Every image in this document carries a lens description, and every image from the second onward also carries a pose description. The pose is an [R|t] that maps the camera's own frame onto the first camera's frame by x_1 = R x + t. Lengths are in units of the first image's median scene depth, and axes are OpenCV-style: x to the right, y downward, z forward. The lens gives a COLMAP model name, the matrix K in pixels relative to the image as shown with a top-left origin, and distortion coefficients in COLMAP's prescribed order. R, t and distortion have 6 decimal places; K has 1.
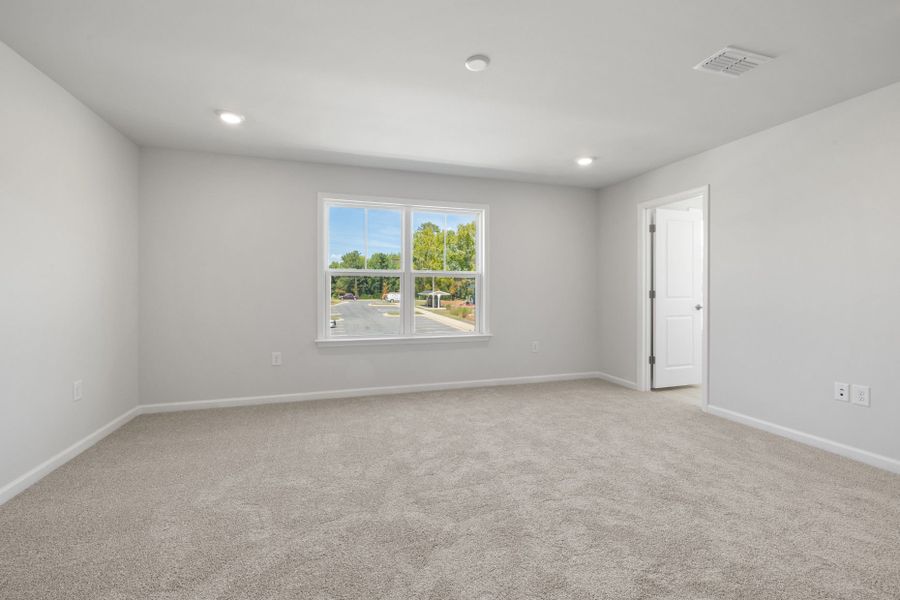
lens RADIAL K [[381.1, 0, 443.7], [0, 381.1, 291.4], [0, 0, 1]] dist [0.002020, -0.000059]
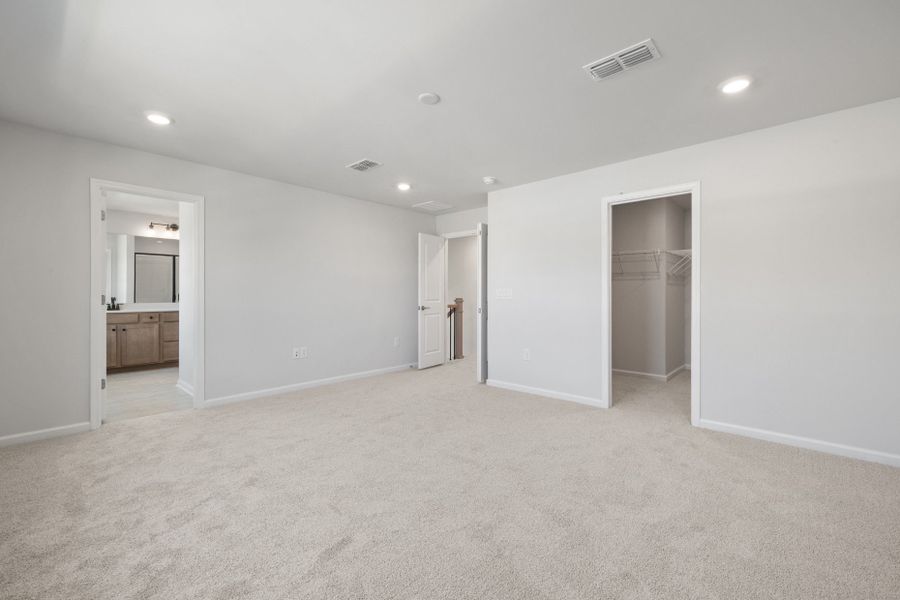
lens RADIAL K [[381.1, 0, 443.7], [0, 381.1, 291.4], [0, 0, 1]] dist [0.002020, -0.000059]
pose [[-0.503811, 0.006903, 0.863786, -0.506521], [0.000014, 0.999968, -0.007983, -0.001942], [-0.863814, -0.004010, -0.503795, 0.837133]]
